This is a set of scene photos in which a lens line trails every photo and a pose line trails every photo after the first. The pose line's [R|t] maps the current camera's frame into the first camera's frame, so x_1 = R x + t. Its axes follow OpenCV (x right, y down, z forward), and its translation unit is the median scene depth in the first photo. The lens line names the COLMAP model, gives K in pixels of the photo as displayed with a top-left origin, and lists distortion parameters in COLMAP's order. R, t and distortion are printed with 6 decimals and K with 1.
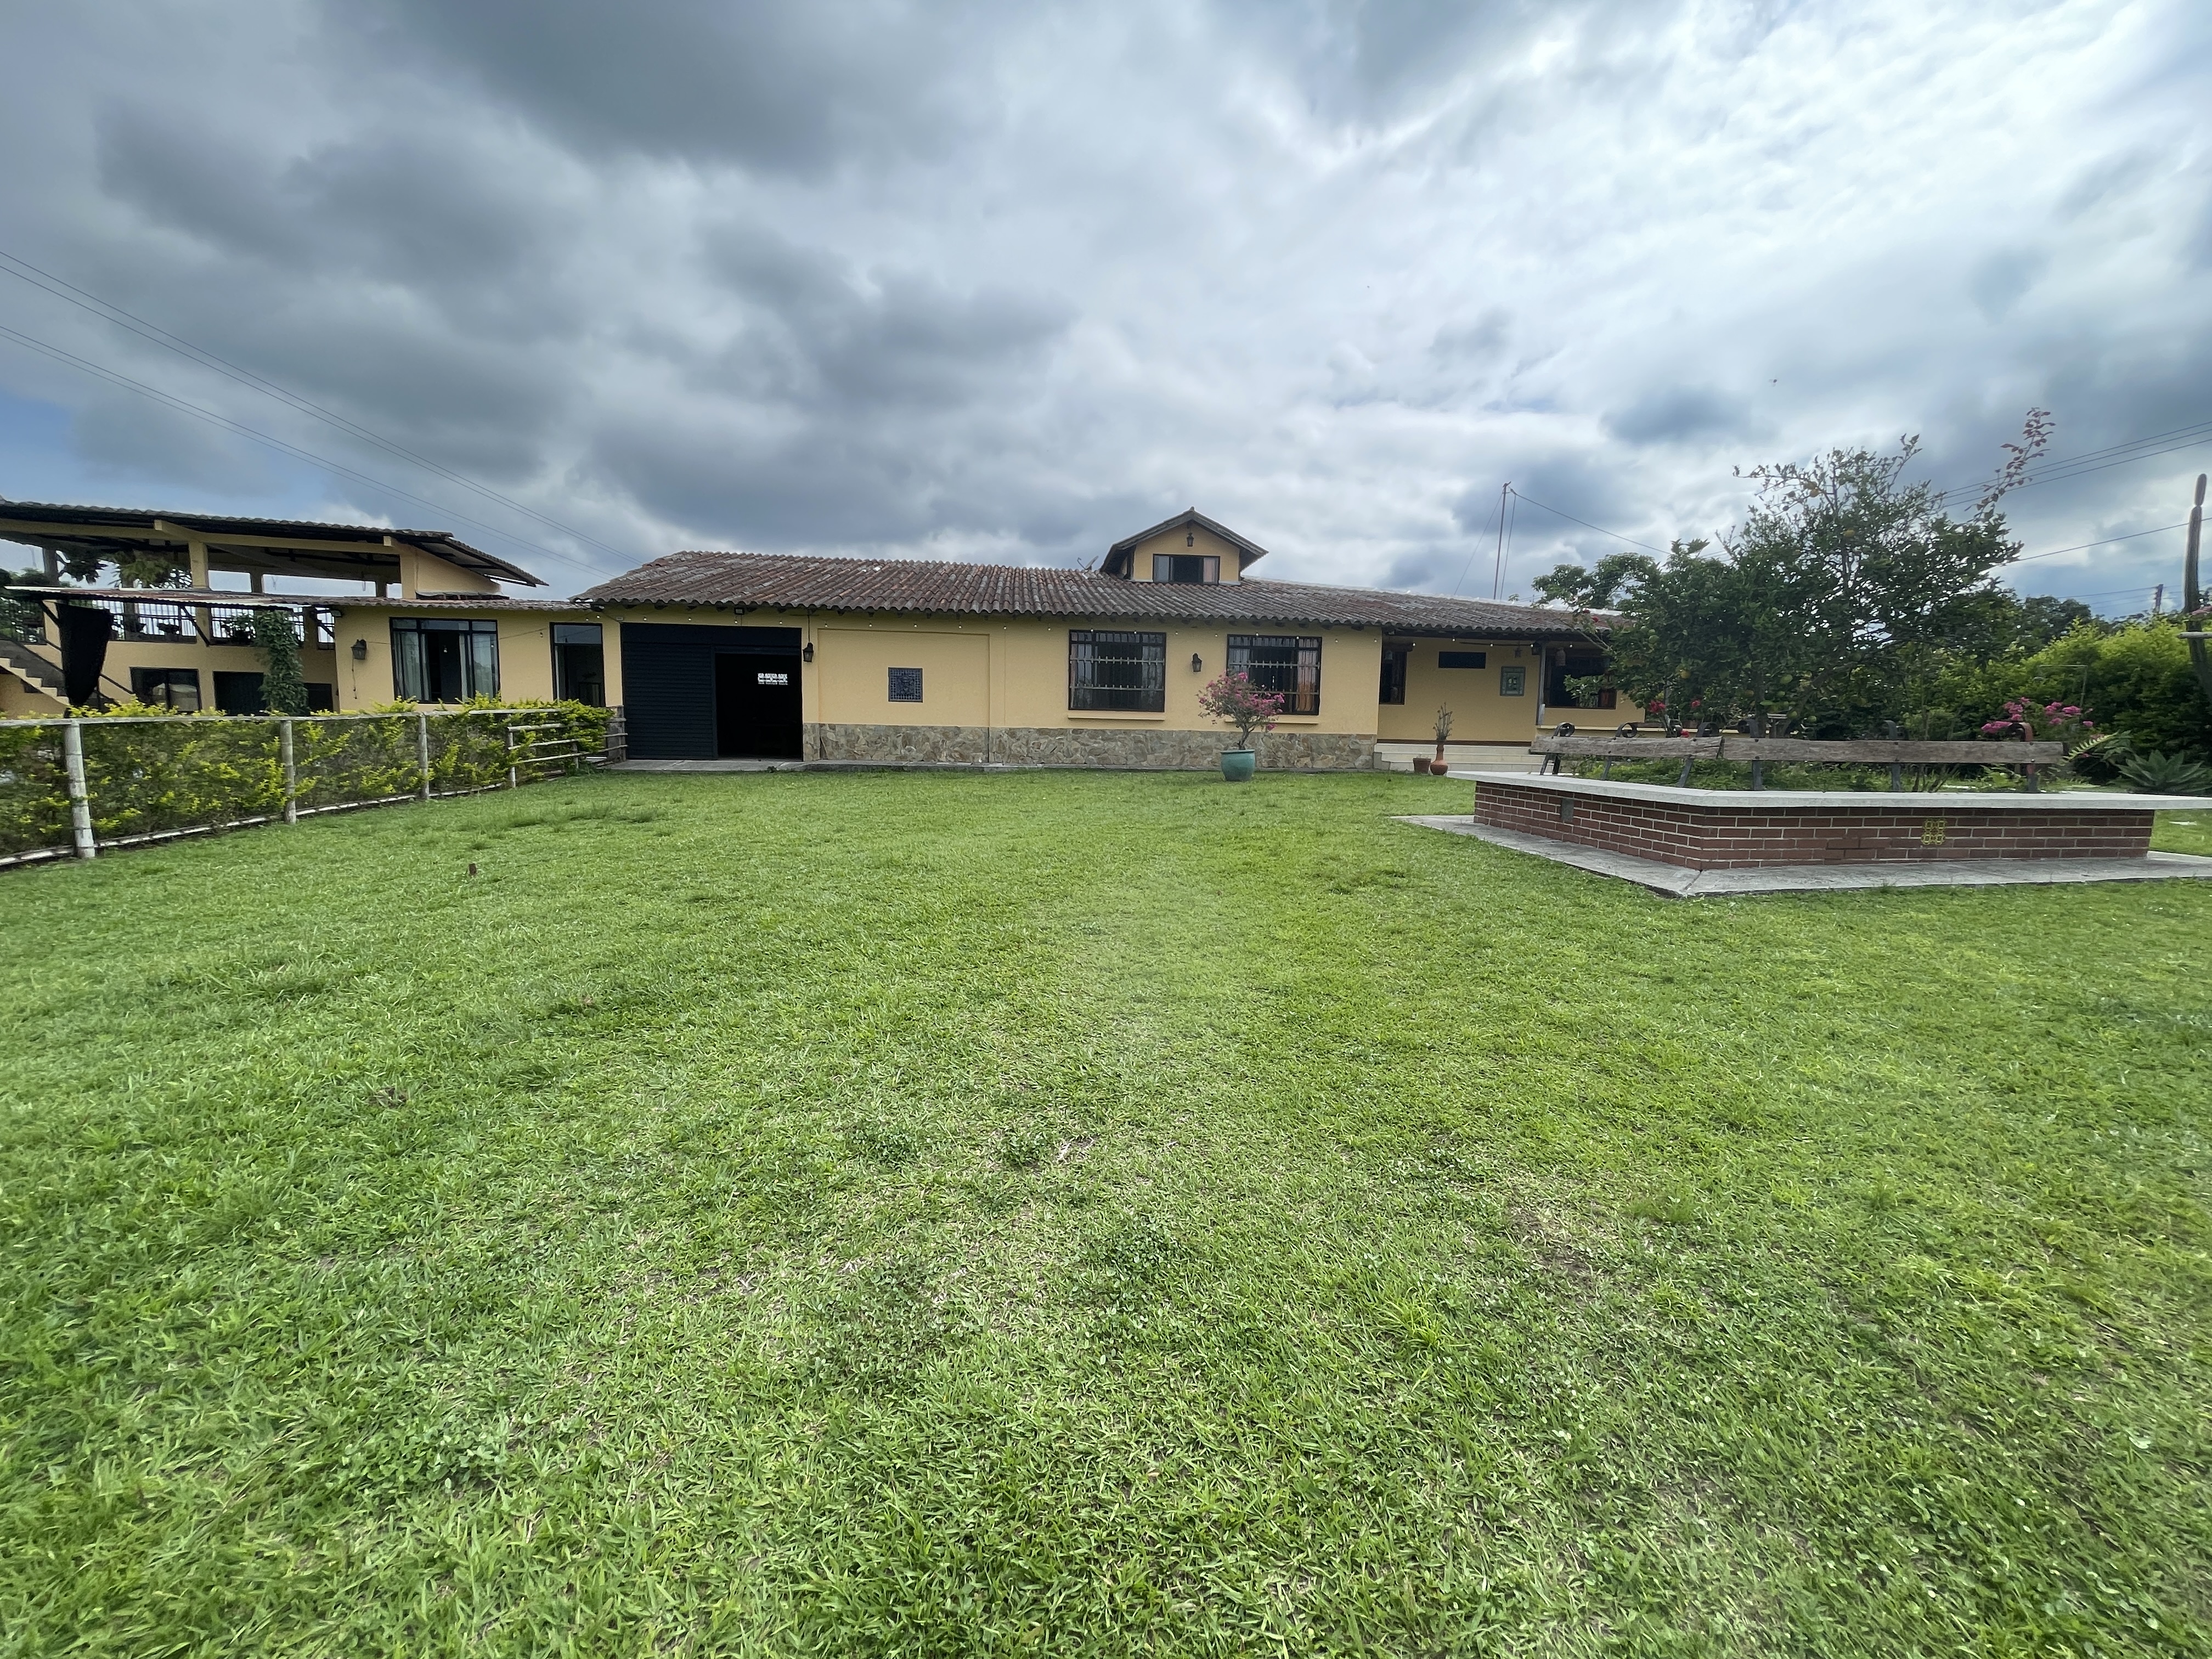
lens RADIAL K [[889.9, 0, 1105.6], [0, 889.9, 822.0], [0, 0, 1]] dist [-0.000107, -0.000856]
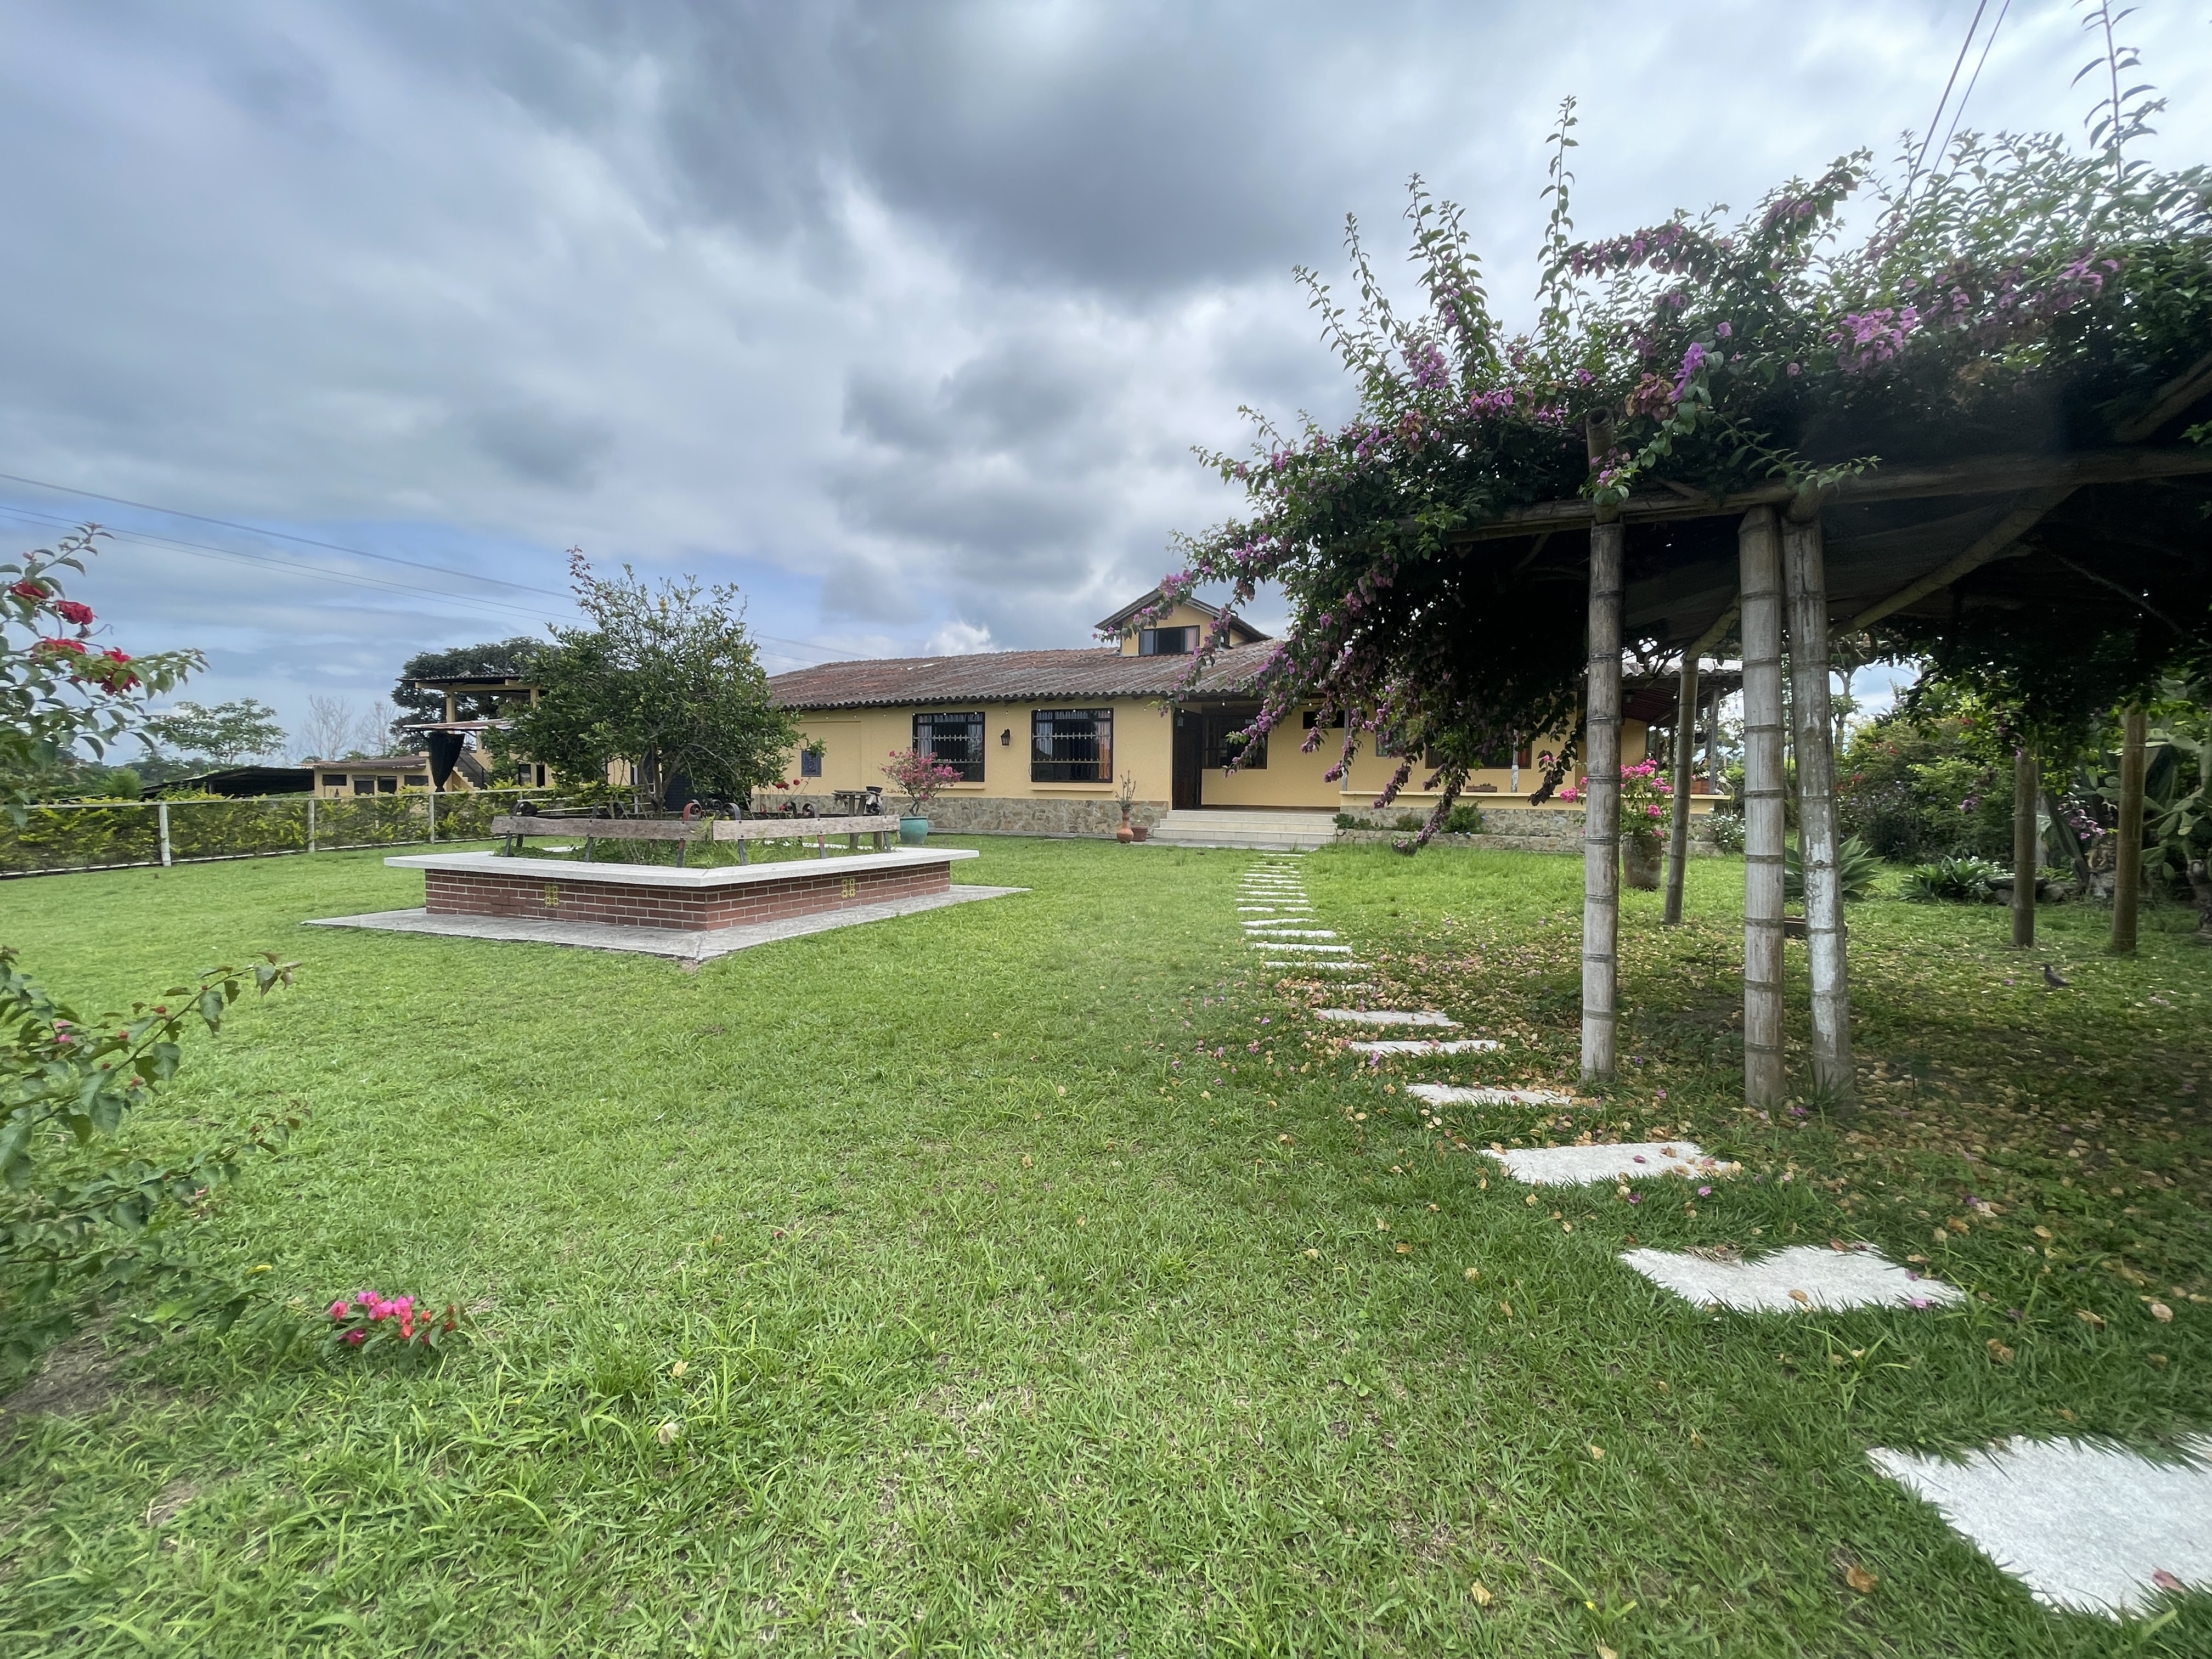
lens RADIAL K [[889.9, 0, 1113.6], [0, 889.9, 832.0], [0, 0, 1]] dist [-0.000107, -0.000856]
pose [[0.860128, 0.015320, -0.509848, 0.563090], [-0.043561, 0.998103, -0.043499, -0.013926], [0.508214, 0.059624, 0.859164, 0.092656]]
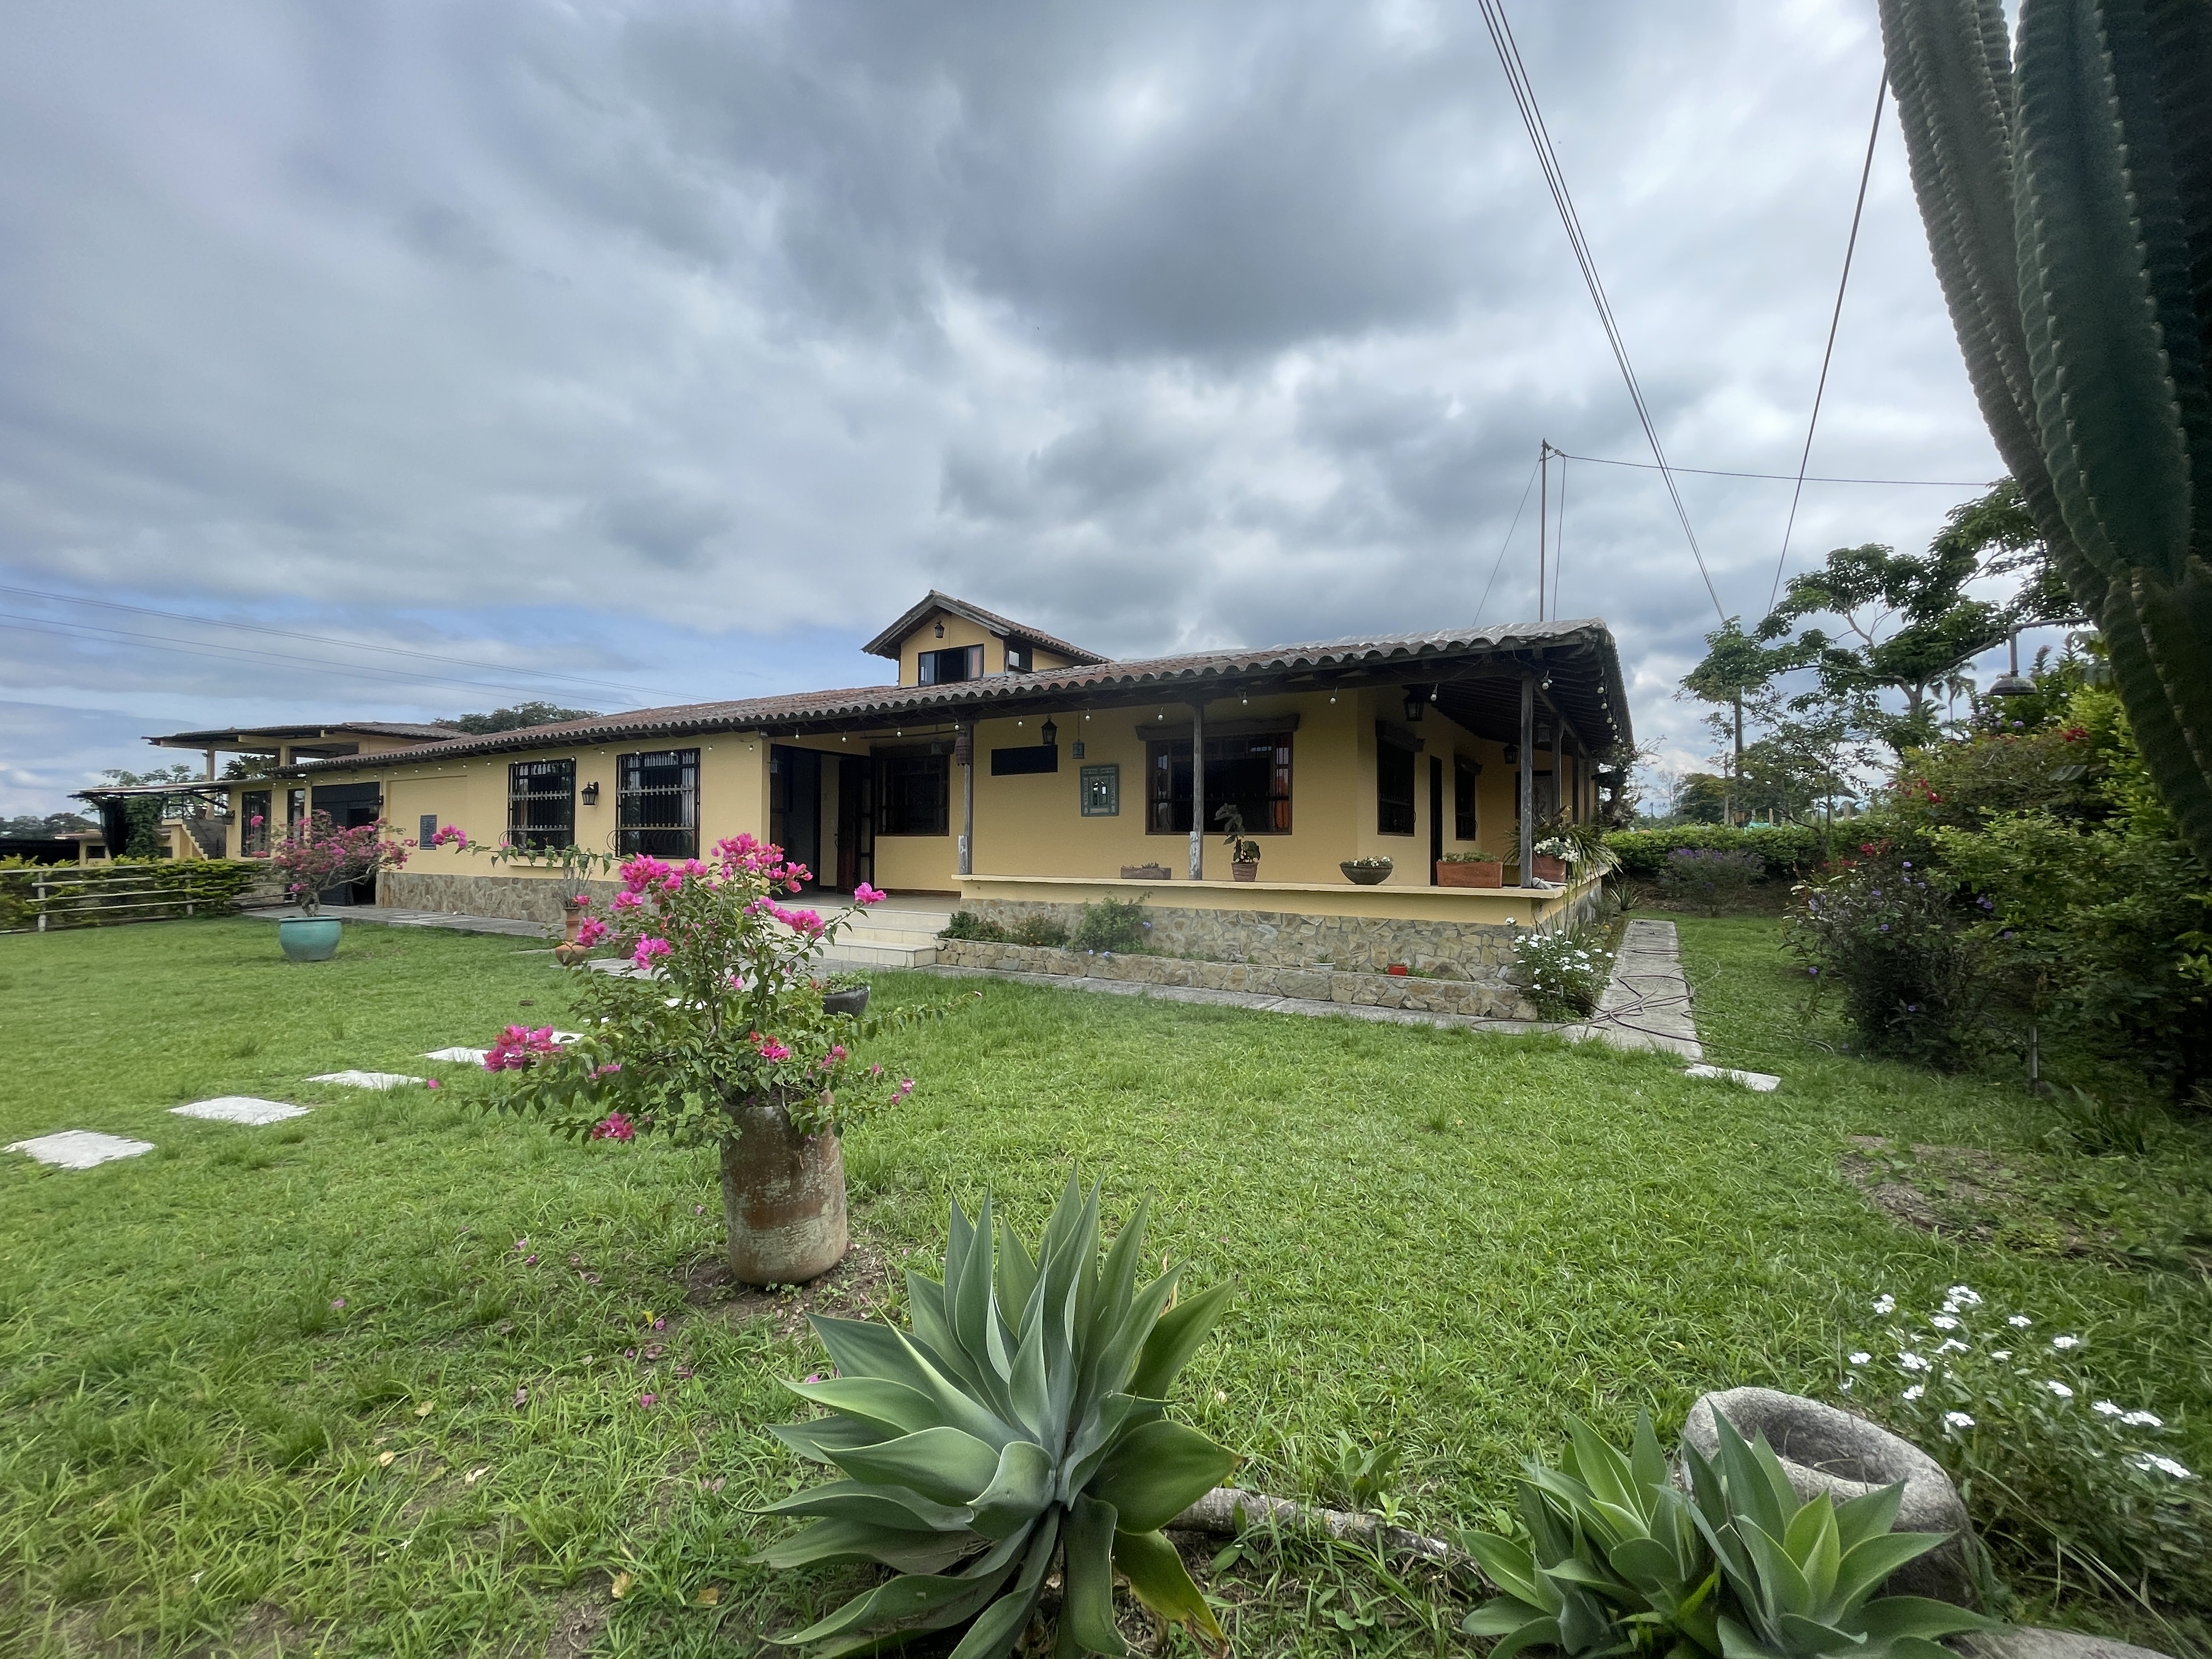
lens RADIAL K [[889.9, 0, 1107.6], [0, 889.9, 830.1], [0, 0, 1]] dist [-0.000107, -0.000856]
pose [[0.798696, -0.024669, -0.601229, 0.671429], [-0.048902, 0.993193, -0.105714, -0.062481], [0.599744, 0.113835, 0.792053, 0.475234]]
